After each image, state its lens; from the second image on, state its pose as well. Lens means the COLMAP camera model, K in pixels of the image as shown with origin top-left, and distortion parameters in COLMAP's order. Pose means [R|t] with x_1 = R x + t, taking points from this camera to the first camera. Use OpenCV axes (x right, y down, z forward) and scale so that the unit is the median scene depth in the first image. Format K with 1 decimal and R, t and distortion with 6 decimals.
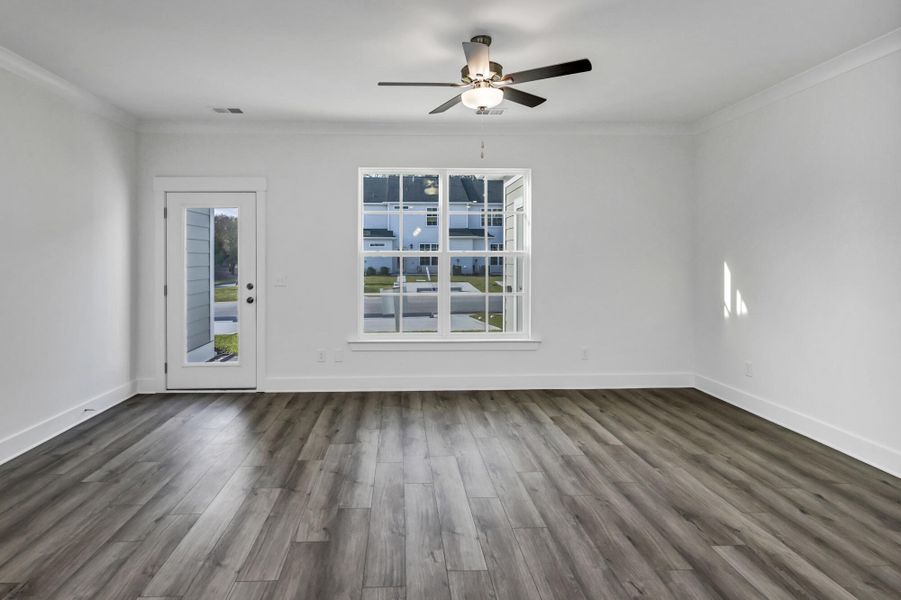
lens RADIAL K [[483.3, 0, 409.7], [0, 483.3, 251.3], [0, 0, 1]] dist [0.002828, 0.000856]
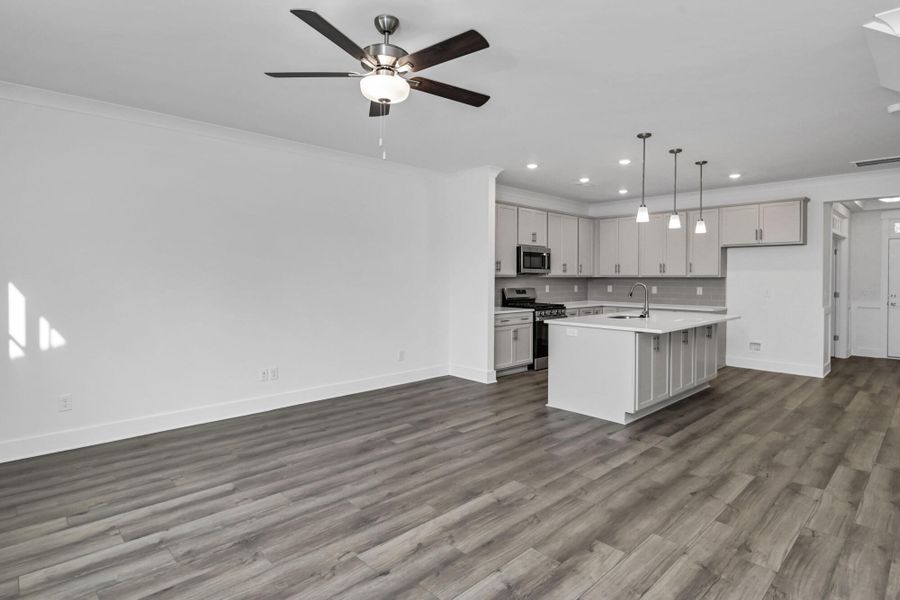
lens RADIAL K [[474.7, 0, 439.2], [0, 474.7, 285.8], [0, 0, 1]] dist [0.000985, -0.001673]
pose [[-0.662968, -0.015791, 0.748481, -0.365288], [-0.011966, 0.999873, 0.010495, 0.013301], [-0.748552, -0.001998, -0.663073, 0.997887]]
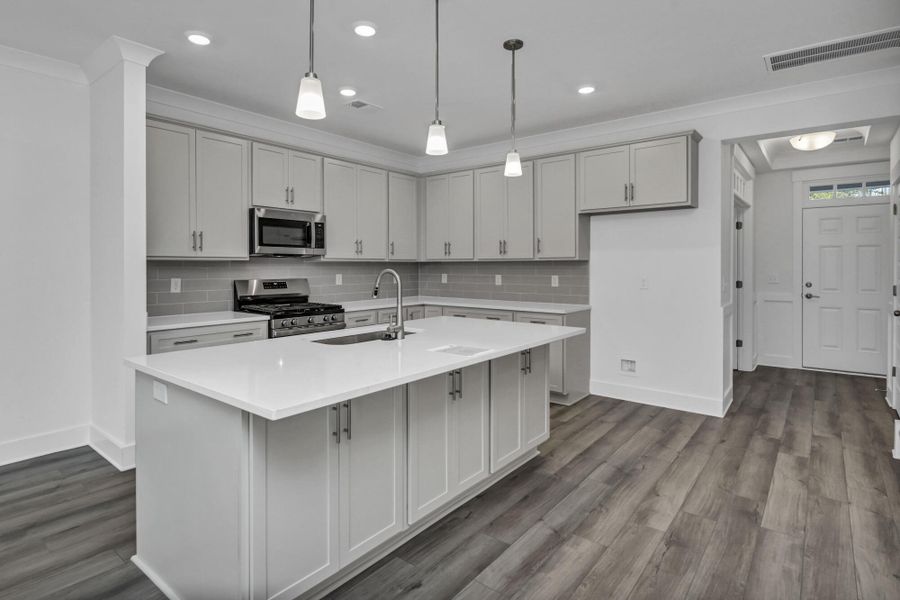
lens RADIAL K [[474.6, 0, 441.1], [0, 474.6, 272.9], [0, 0, 1]] dist [0.002509, 0.000135]
pose [[-0.761514, -0.008953, 0.648087, -0.246682], [-0.006347, 0.999960, 0.006356, 0.013081], [-0.648118, 0.000727, -0.761540, 0.252214]]
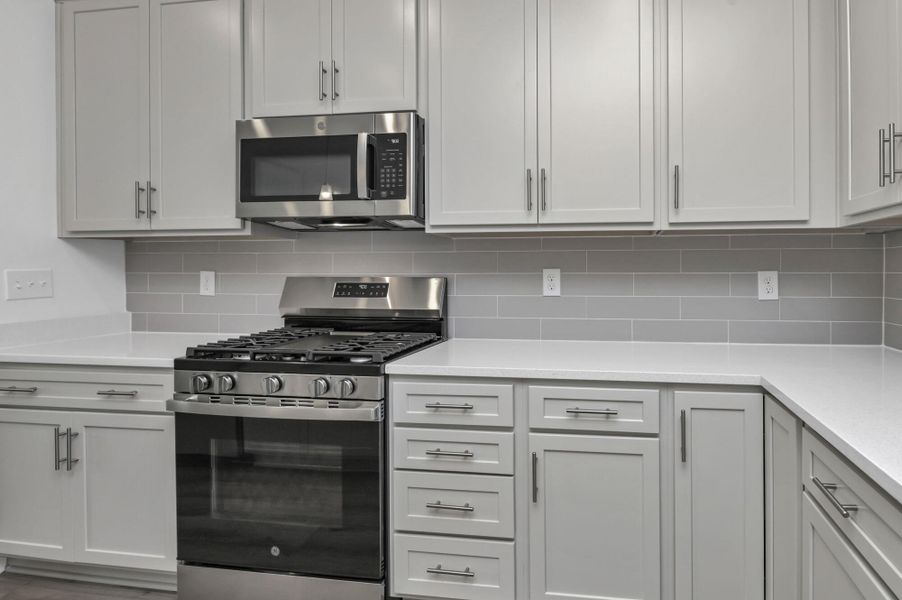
lens RADIAL K [[489.1, 0, 555.8], [0, 489.1, 277.3], [0, 0, 1]] dist [0.002251, -0.000240]
pose [[0.161132, -0.013597, 0.986839, 0.216416], [-0.012100, 0.999803, 0.015751, 0.025318], [-0.986859, -0.014478, 0.160936, -0.535108]]
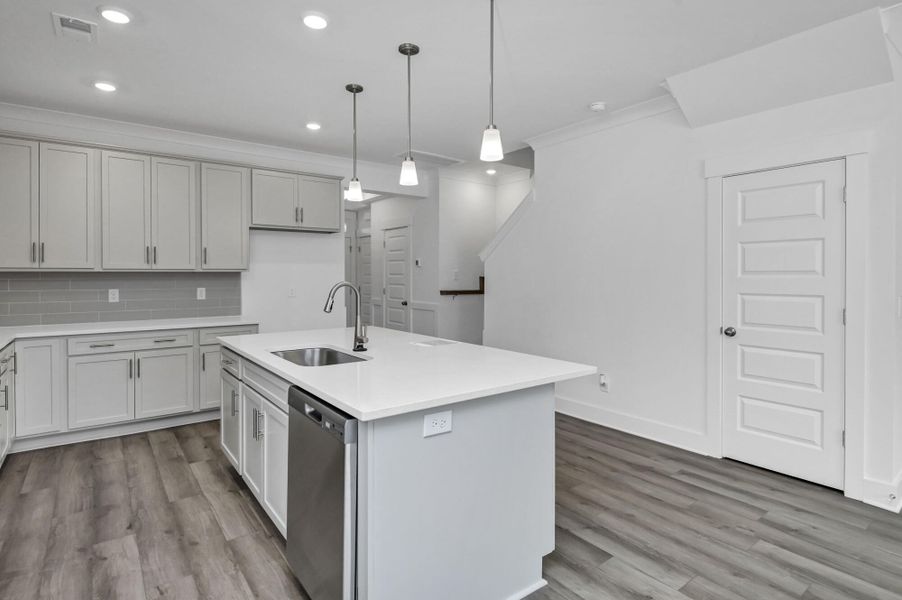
lens RADIAL K [[473.4, 0, 459.5], [0, 473.4, 279.9], [0, 0, 1]] dist [-0.000150, -0.001642]
pose [[-0.804976, 0.006541, -0.593272, 0.420496], [0.007549, 0.999971, 0.000783, 0.010848], [0.593260, -0.003848, -0.805002, 0.400242]]
